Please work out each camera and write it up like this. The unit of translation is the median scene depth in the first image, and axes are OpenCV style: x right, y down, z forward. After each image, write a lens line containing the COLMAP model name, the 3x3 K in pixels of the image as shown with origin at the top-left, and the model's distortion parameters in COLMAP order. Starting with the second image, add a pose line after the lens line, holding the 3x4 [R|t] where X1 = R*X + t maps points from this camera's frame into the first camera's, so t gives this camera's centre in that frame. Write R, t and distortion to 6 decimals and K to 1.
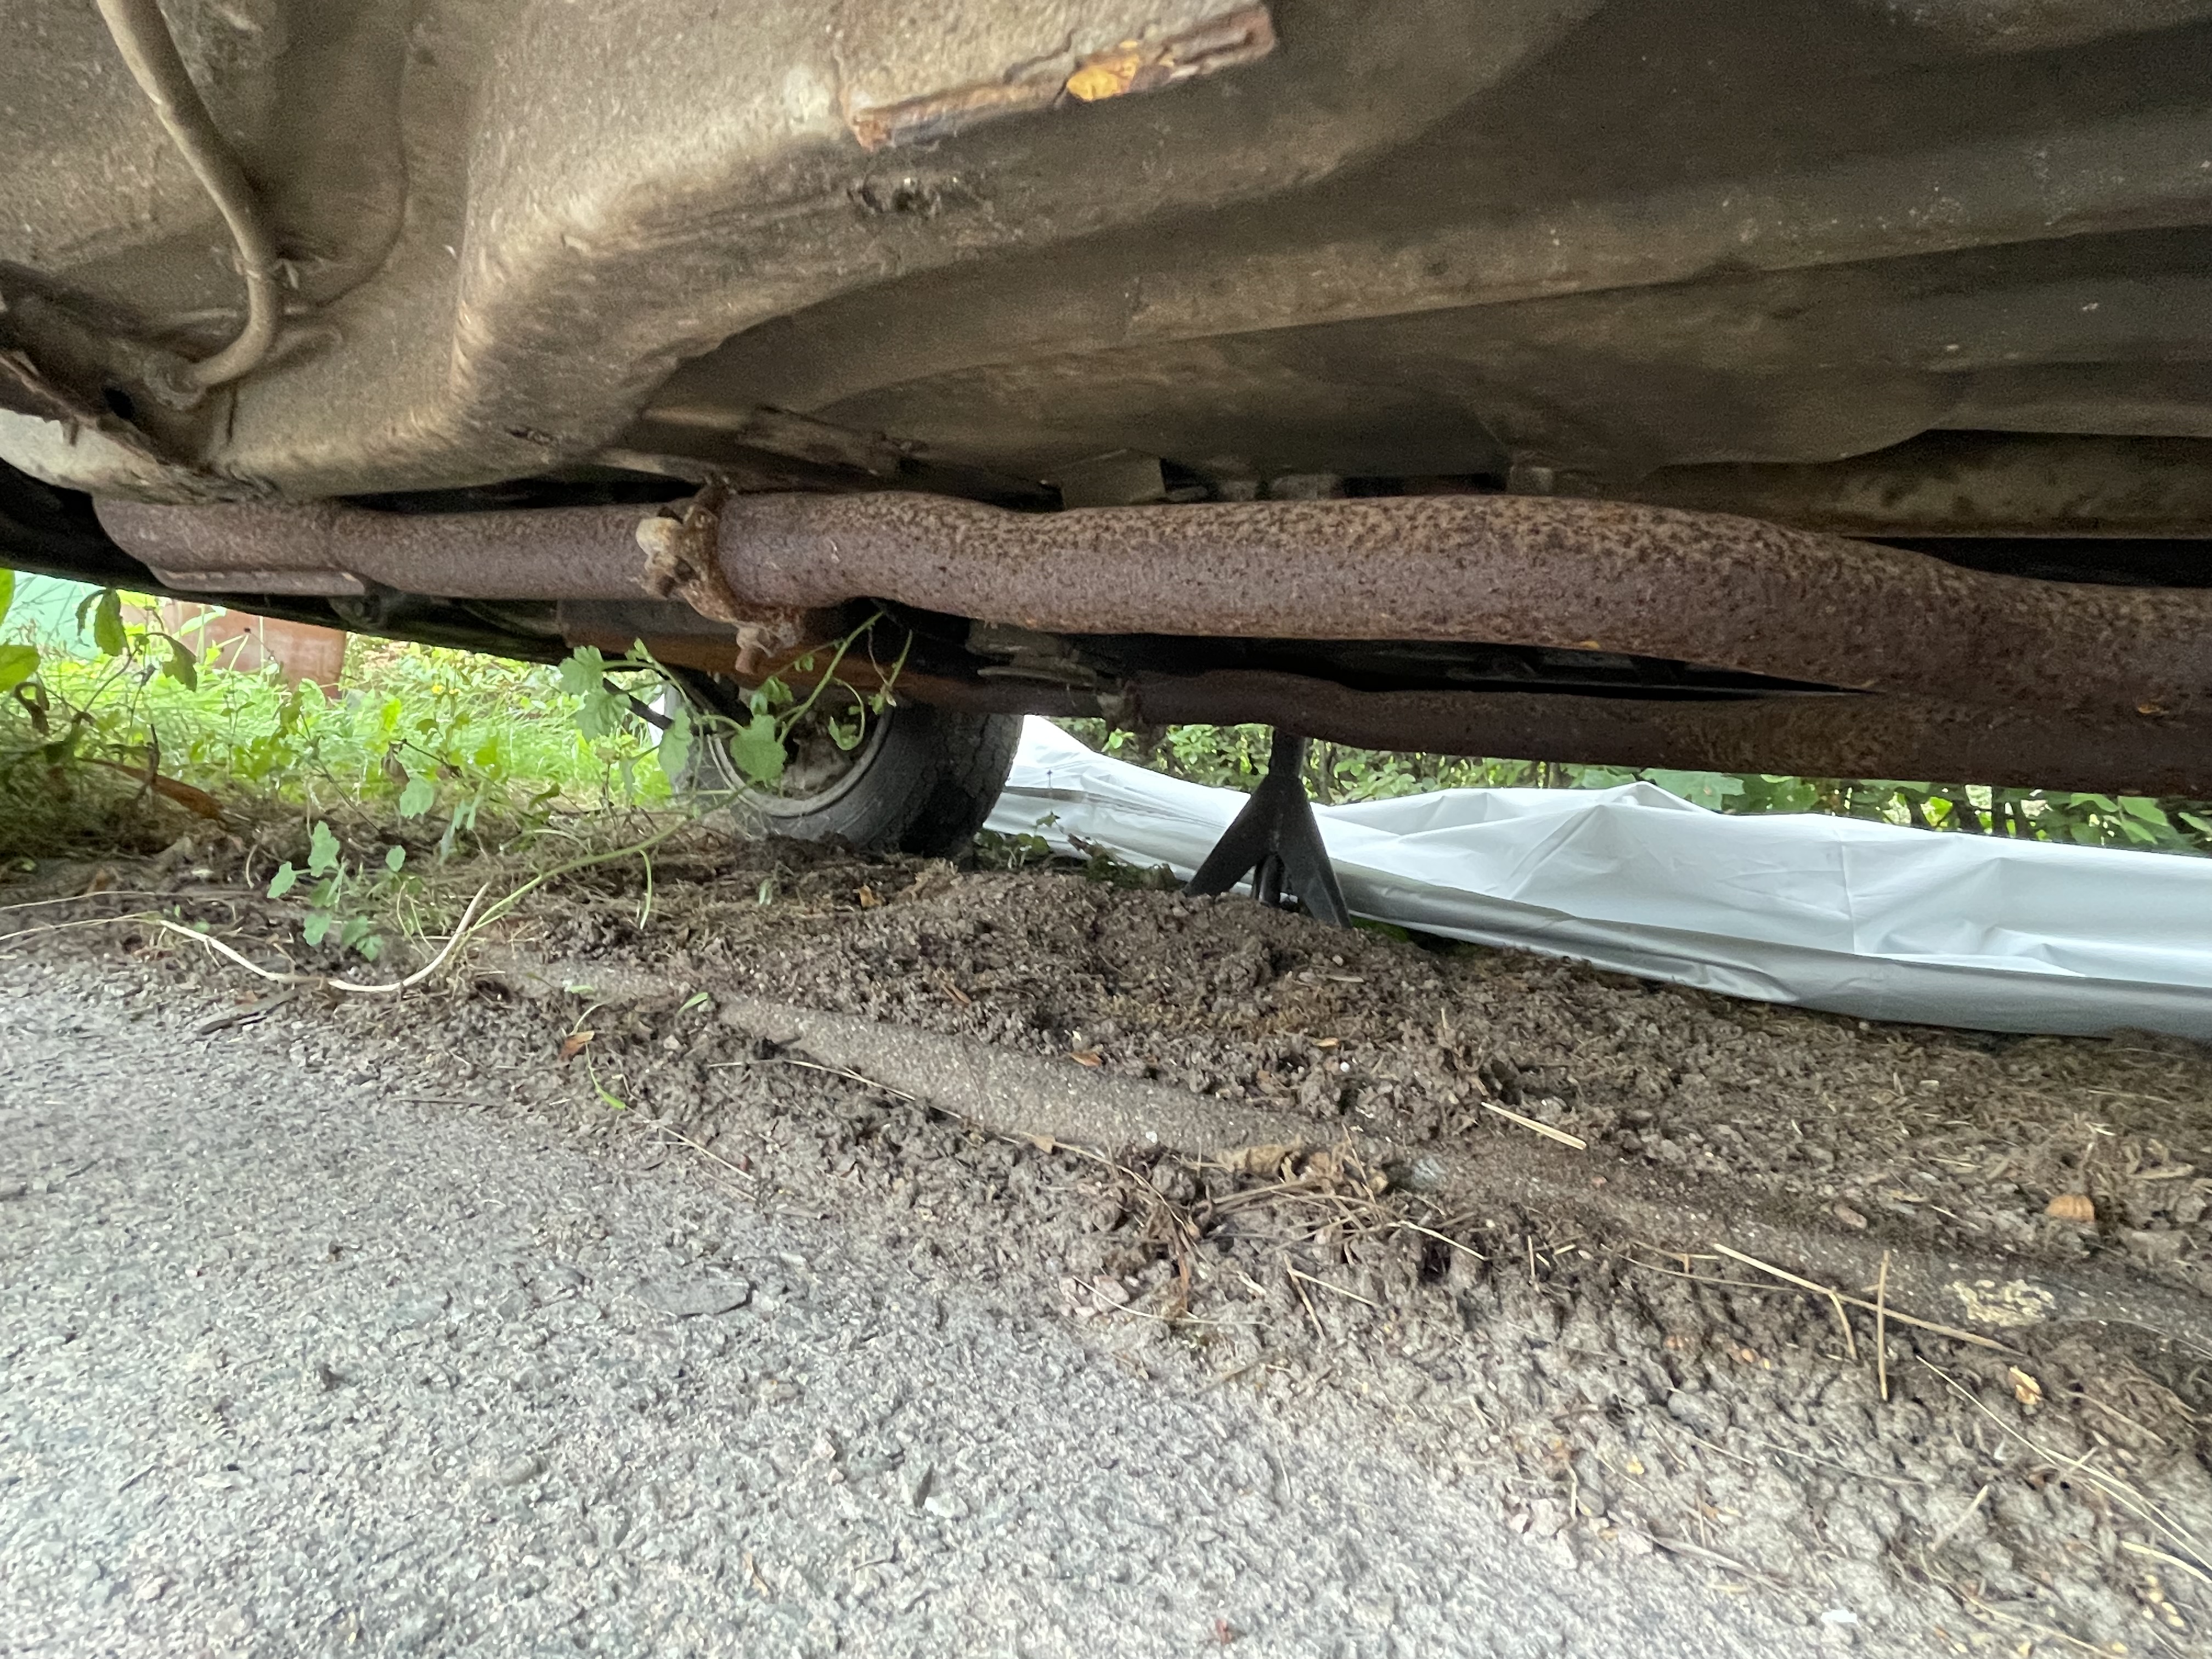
lens RADIAL K [[1212.3, 0, 1102.7], [0, 1212.3, 830.2], [0, 0, 1]] dist [0.000812, -0.000747]
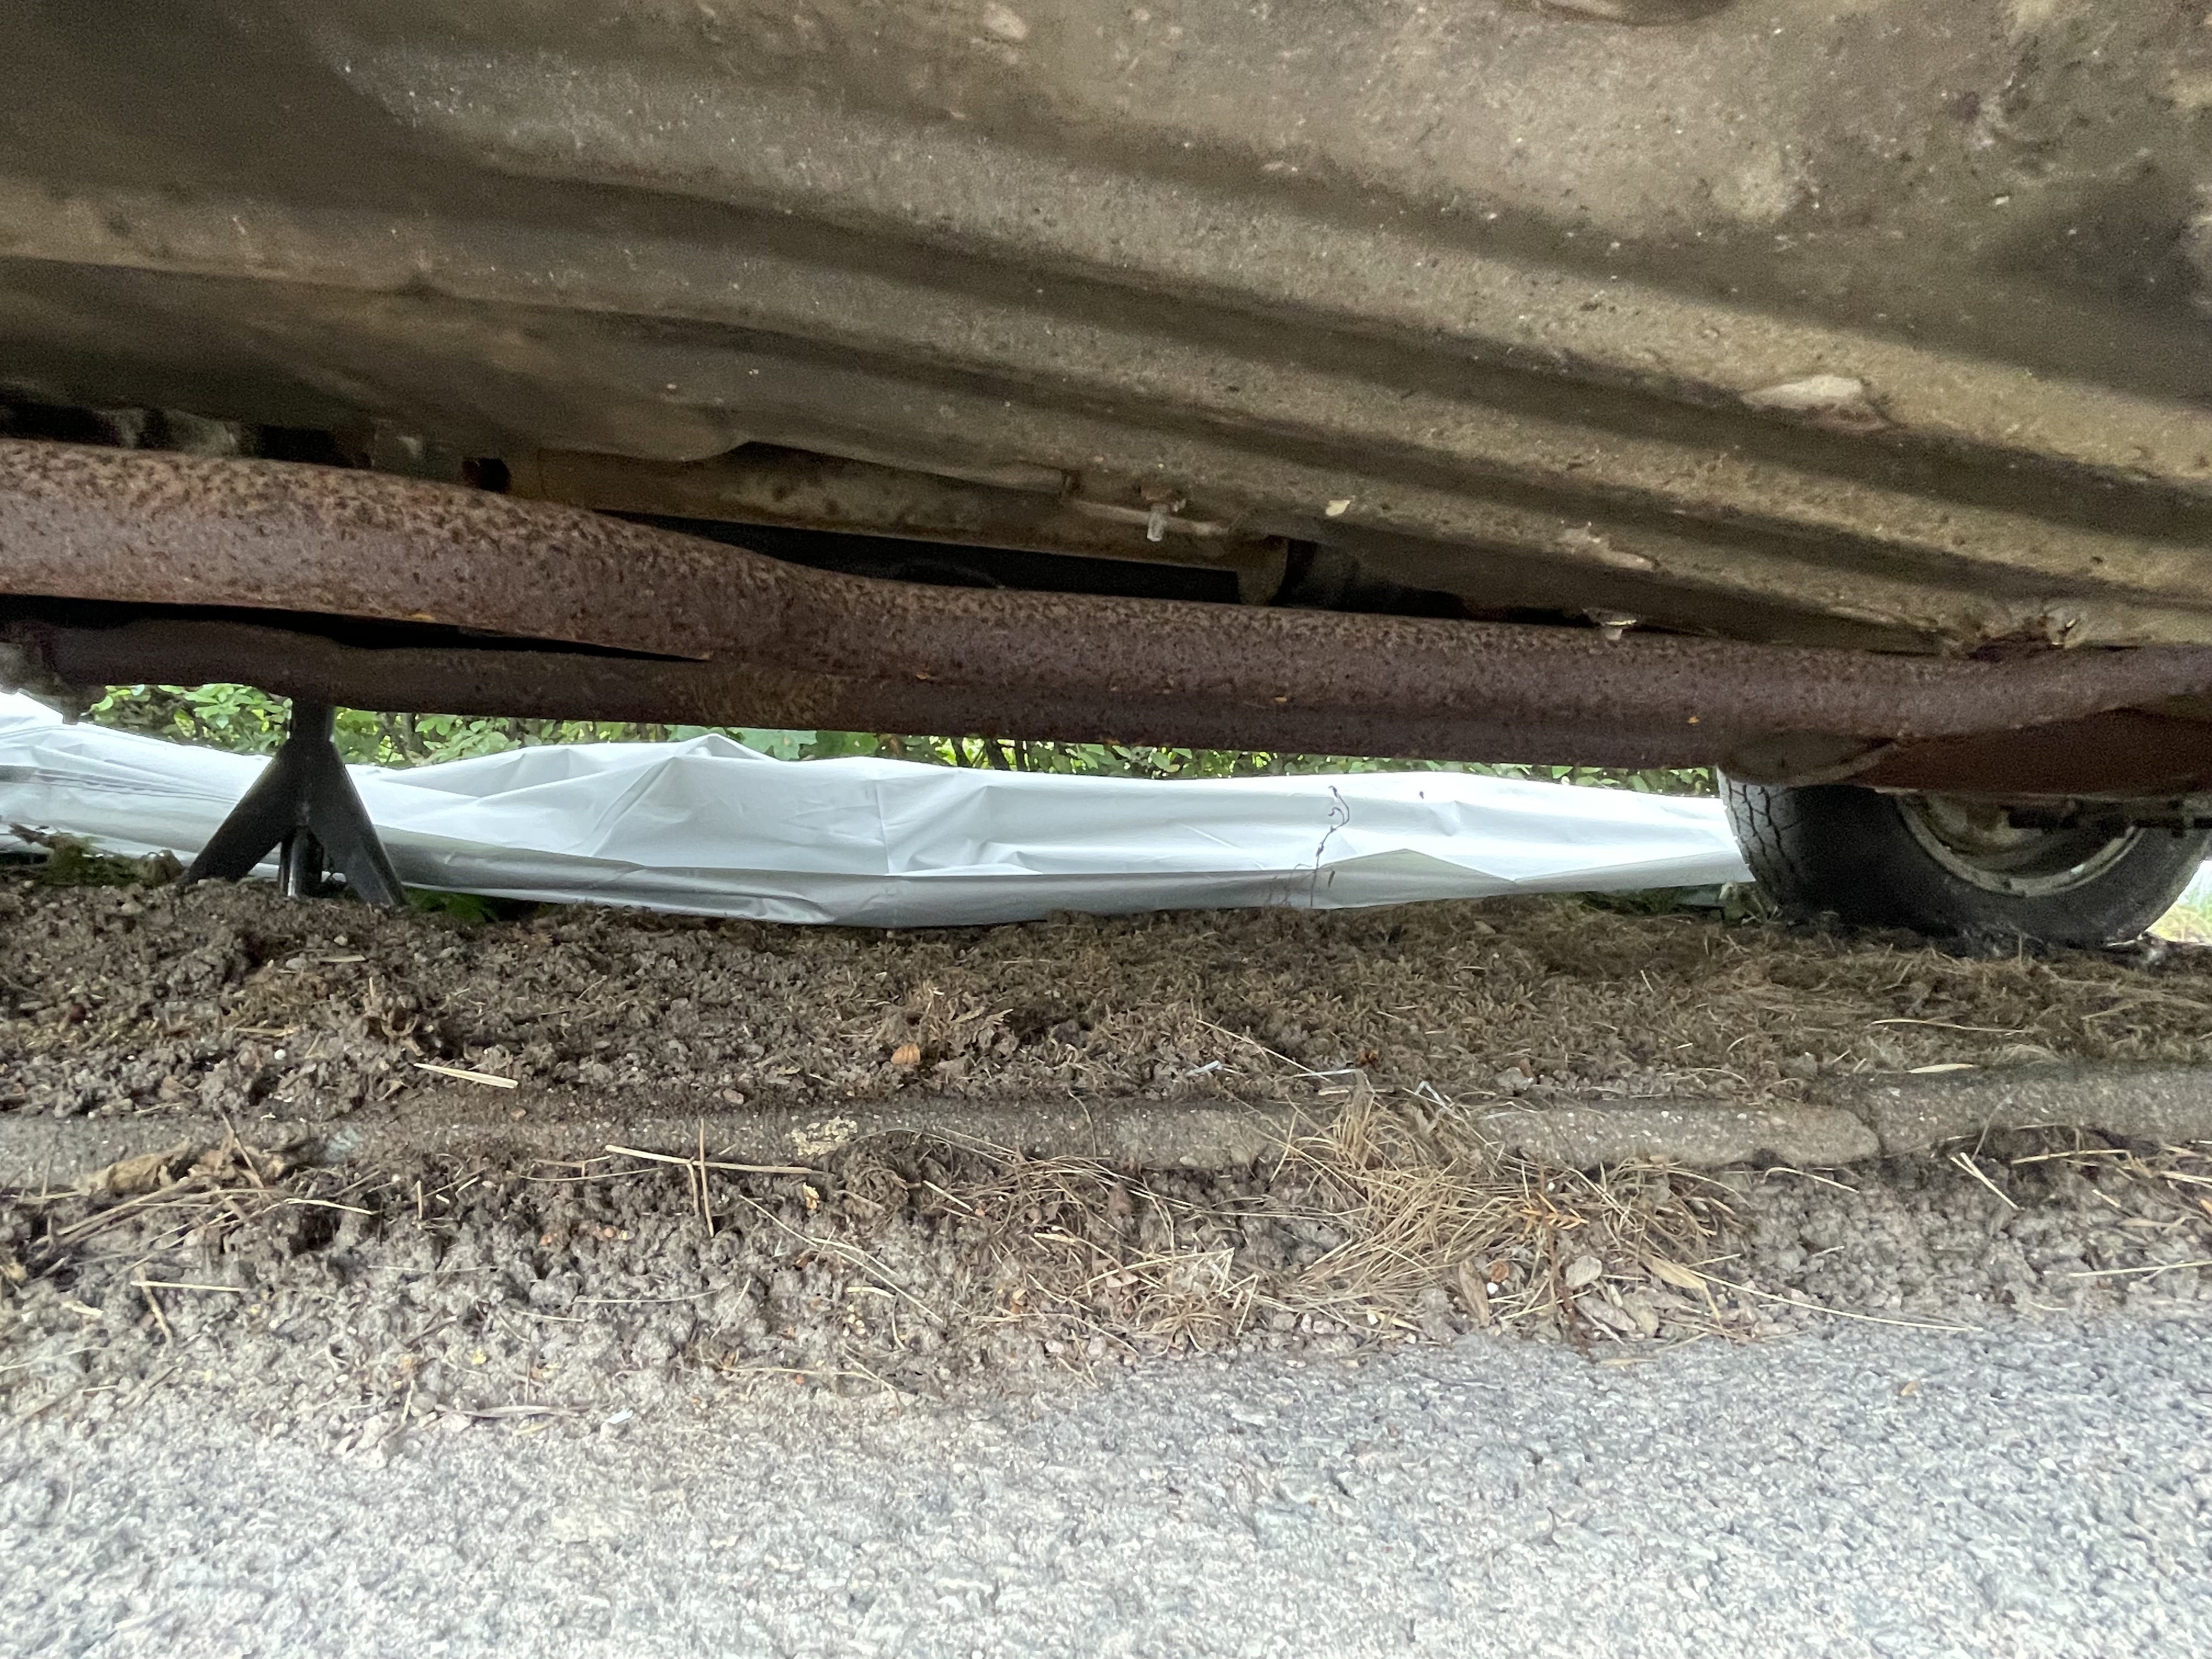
lens RADIAL K [[1212.3, 0, 1105.9], [0, 1212.3, 829.2], [0, 0, 1]] dist [0.000812, -0.000747]
pose [[0.785777, -0.079731, 0.613350, 0.195506], [0.055661, 0.996748, 0.058261, 0.002411], [-0.616001, -0.011640, 0.787660, -0.189749]]
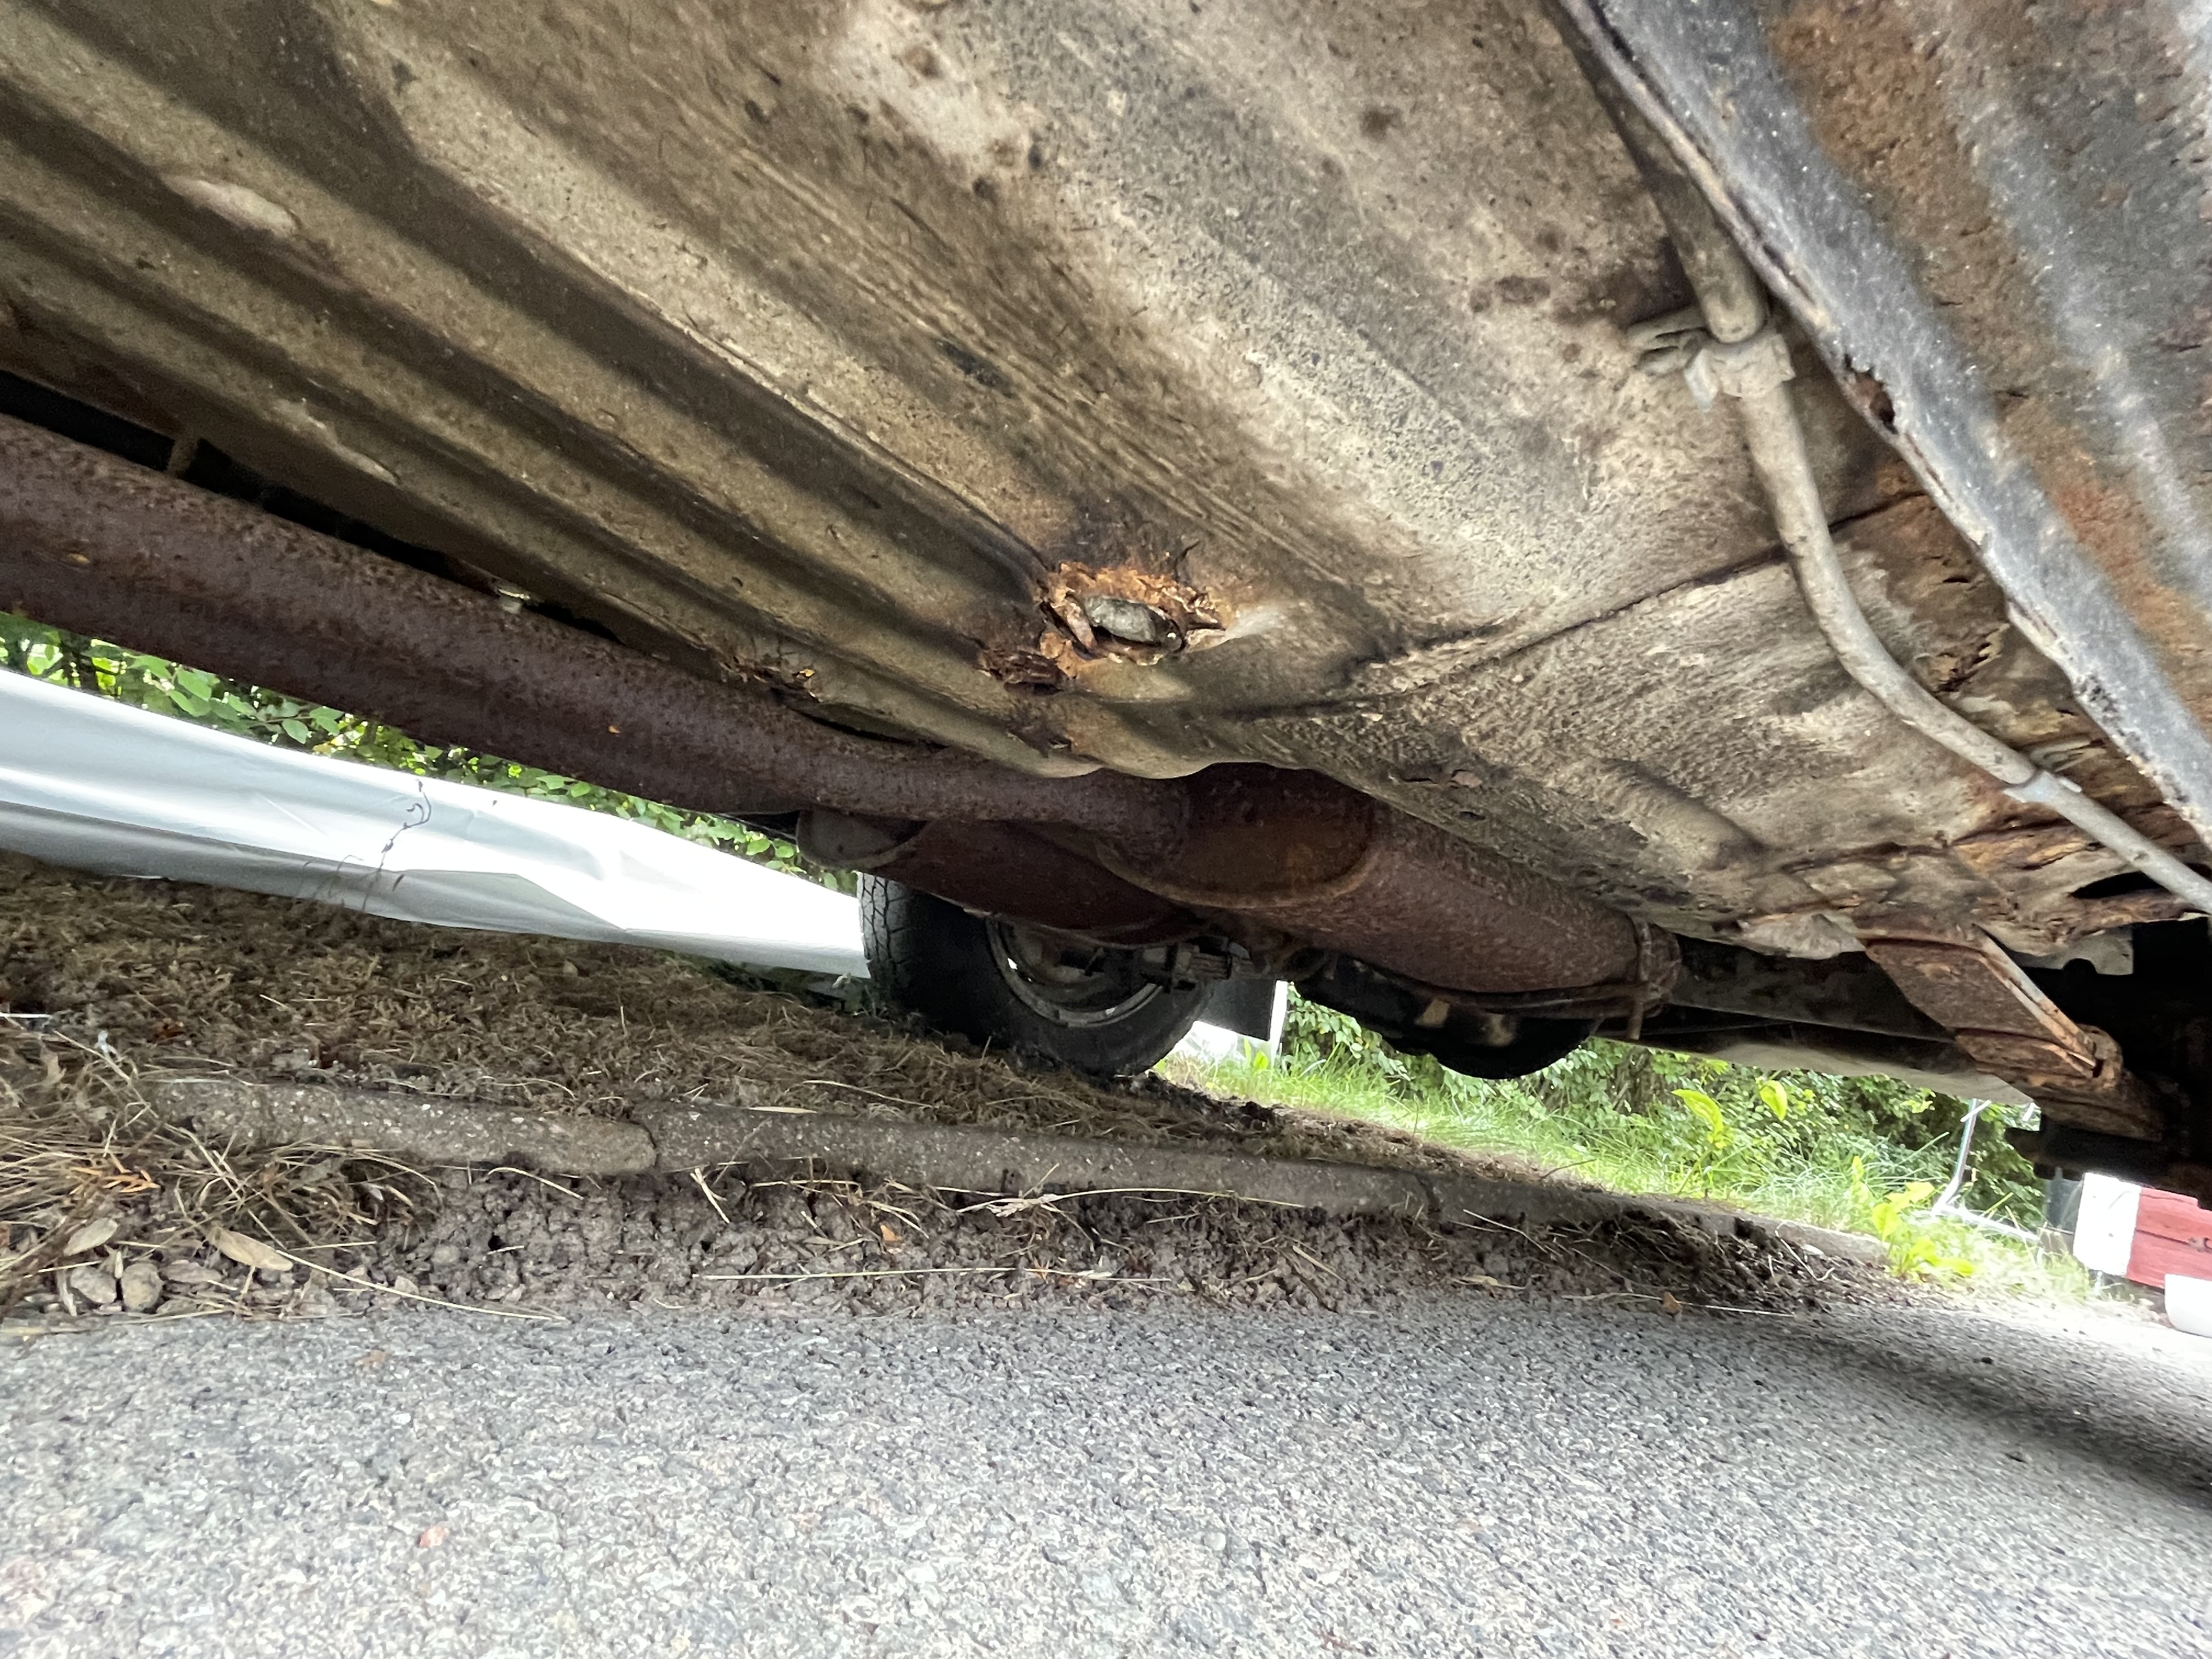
lens RADIAL K [[1212.3, 0, 1105.2], [0, 1212.3, 829.4], [0, 0, 1]] dist [0.000812, -0.000747]
pose [[0.343820, 0.114127, 0.932074, 0.472175], [-0.177134, 0.982650, -0.054979, 0.078296], [-0.922177, -0.146199, 0.358071, -0.513223]]
